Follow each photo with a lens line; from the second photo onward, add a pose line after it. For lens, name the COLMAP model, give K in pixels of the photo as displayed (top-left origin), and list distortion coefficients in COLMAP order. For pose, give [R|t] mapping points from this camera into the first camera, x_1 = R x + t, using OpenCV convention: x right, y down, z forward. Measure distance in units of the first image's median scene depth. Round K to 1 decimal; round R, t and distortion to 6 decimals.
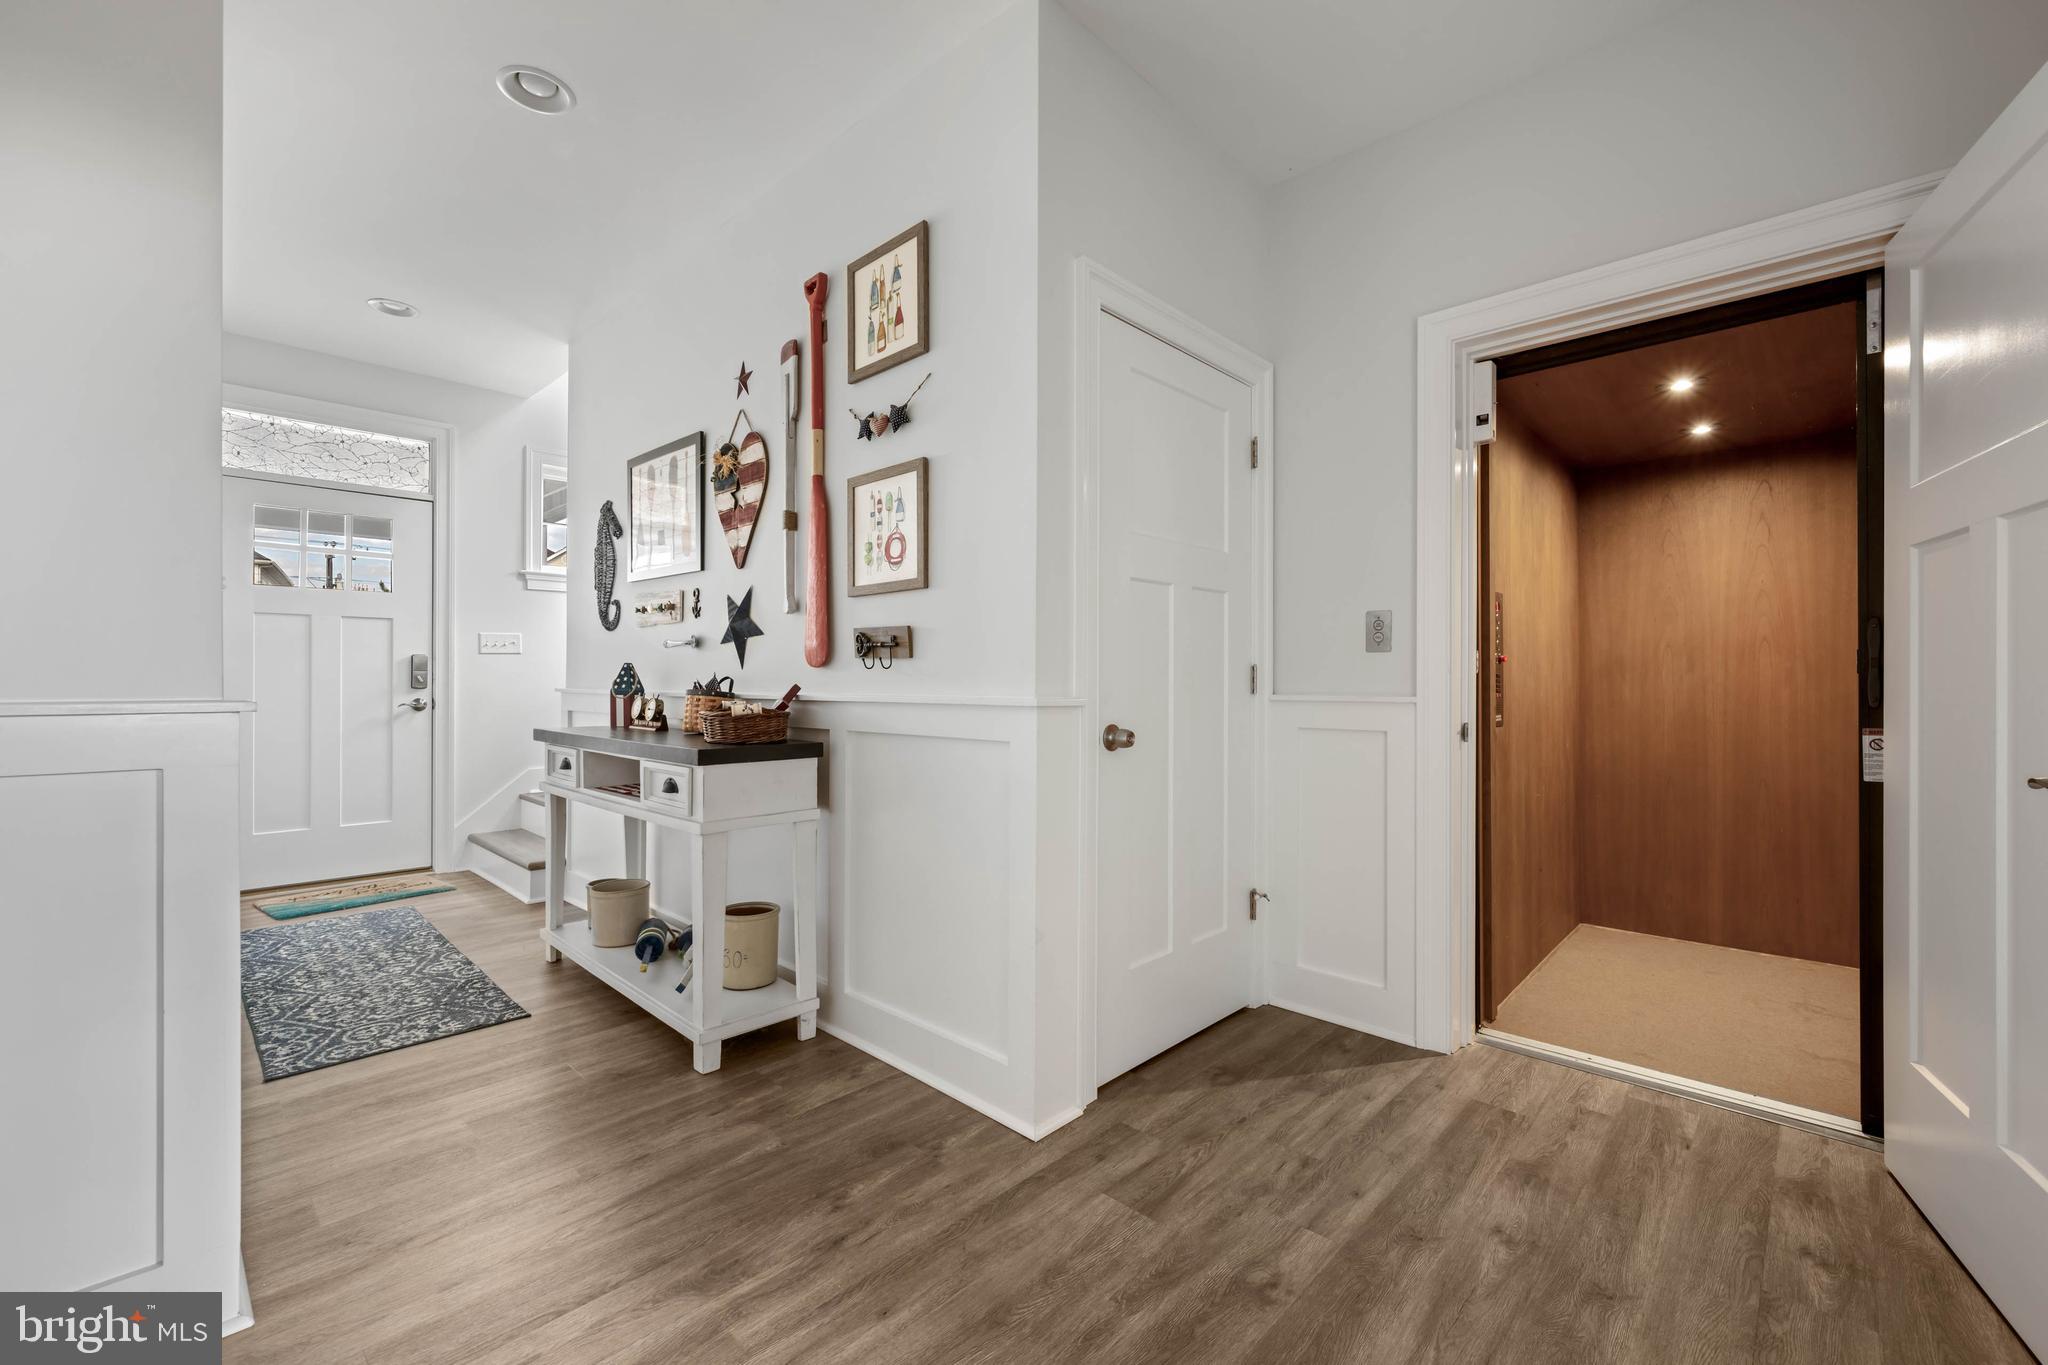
lens RADIAL K [[840.9, 0, 1015.0], [0, 840.9, 677.4], [0, 0, 1]] dist [-0.006744, 0.000416]
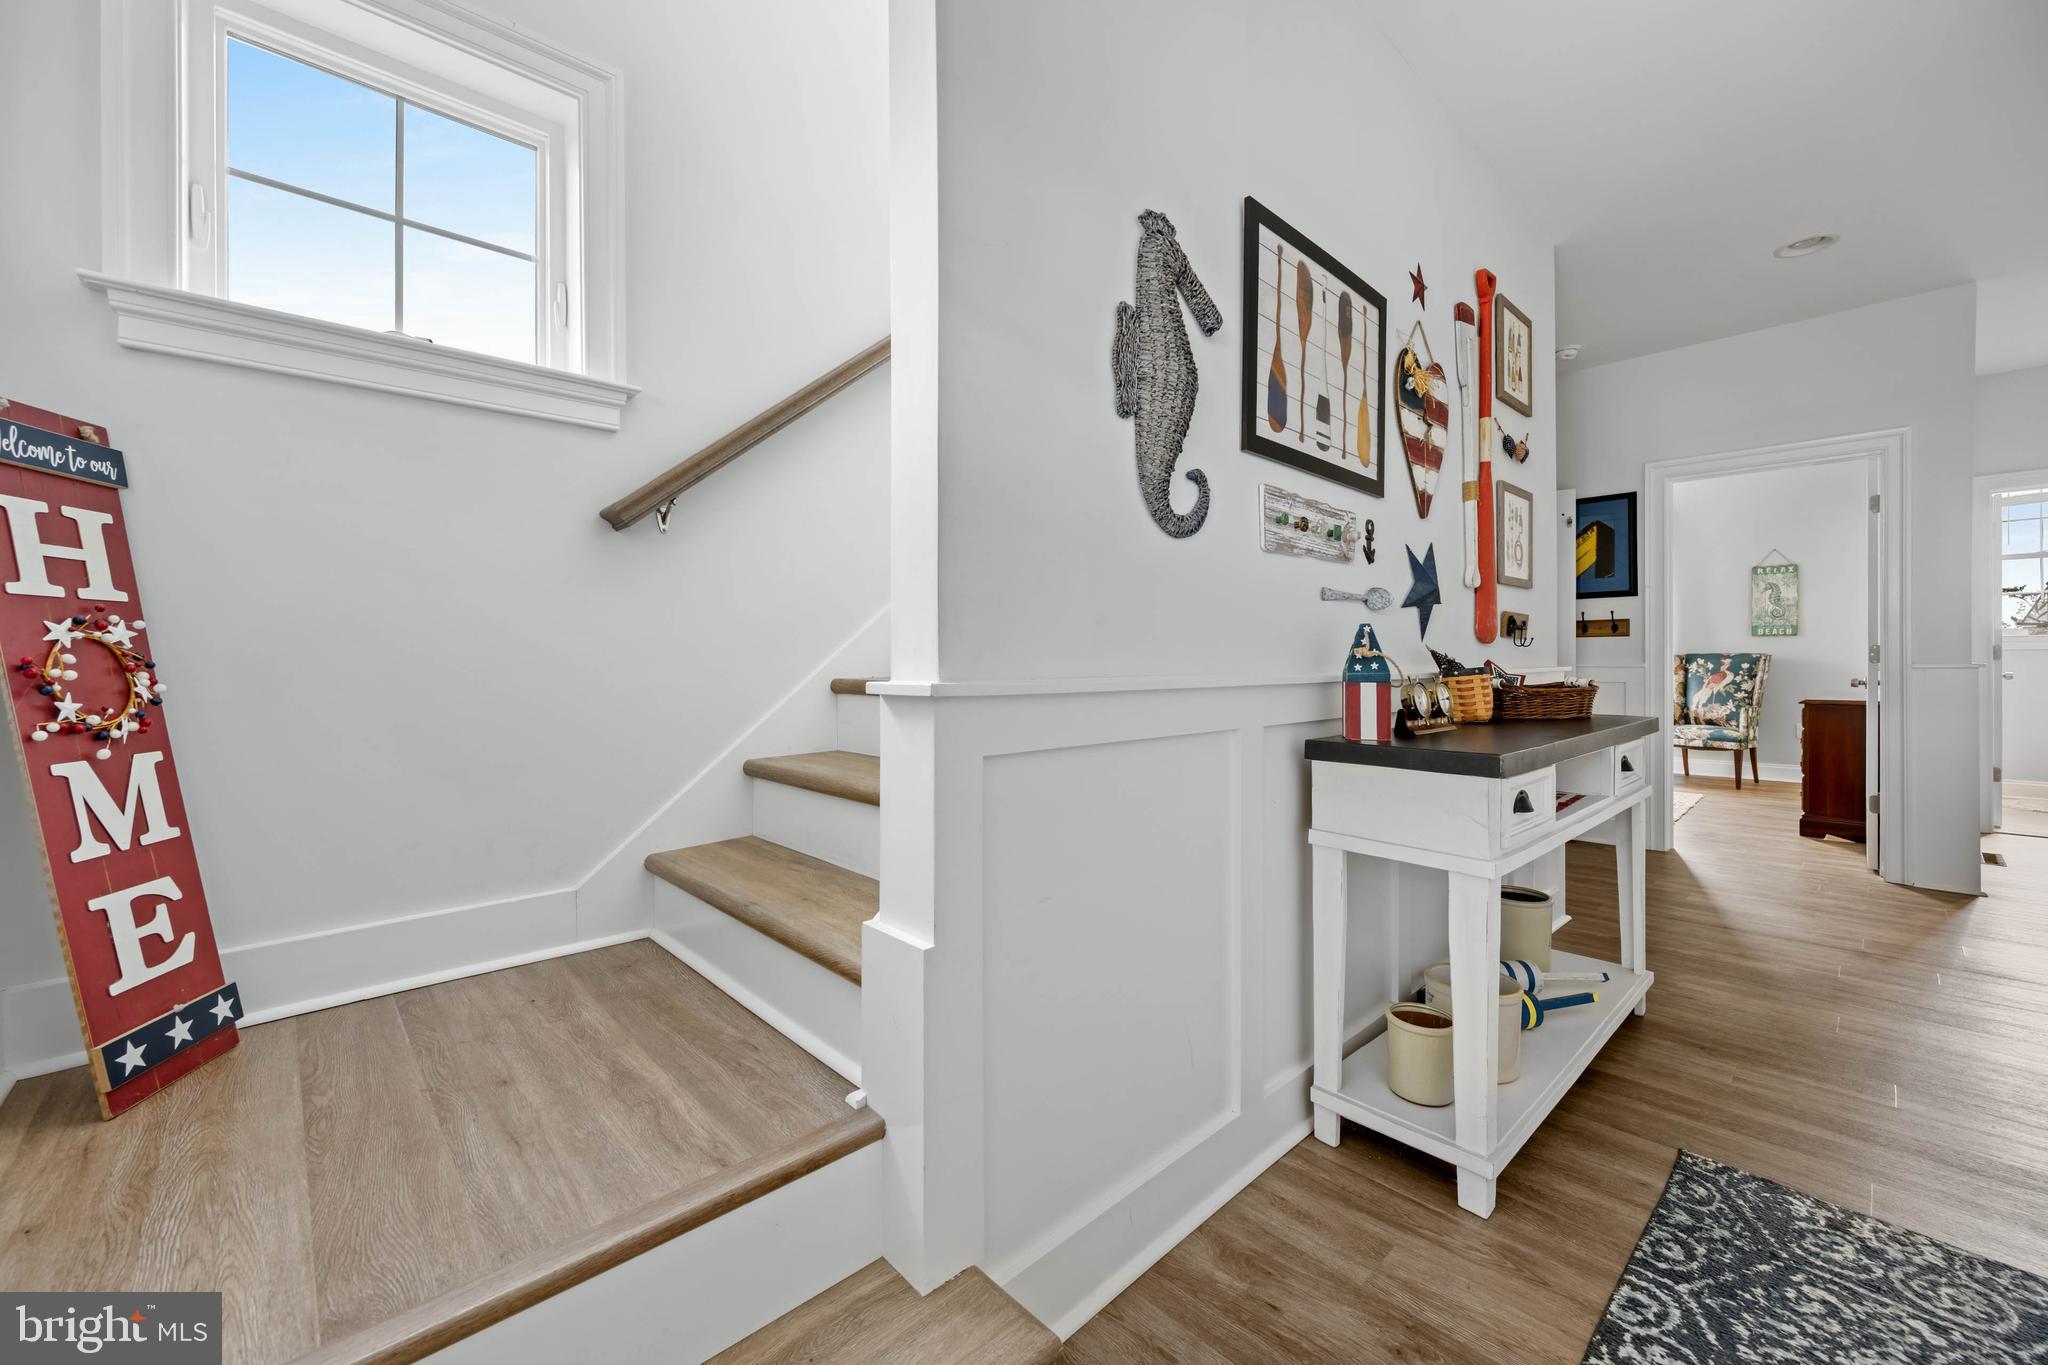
lens RADIAL K [[813.1, 0, 1023.0], [0, 813.1, 664.6], [0, 0, 1]] dist [-0.000307, -0.000134]
pose [[0.053409, -0.002968, 0.998568, -1.163790], [0.005878, 0.999979, 0.002657, 0.008186], [-0.998555, 0.005727, 0.053426, 1.379562]]
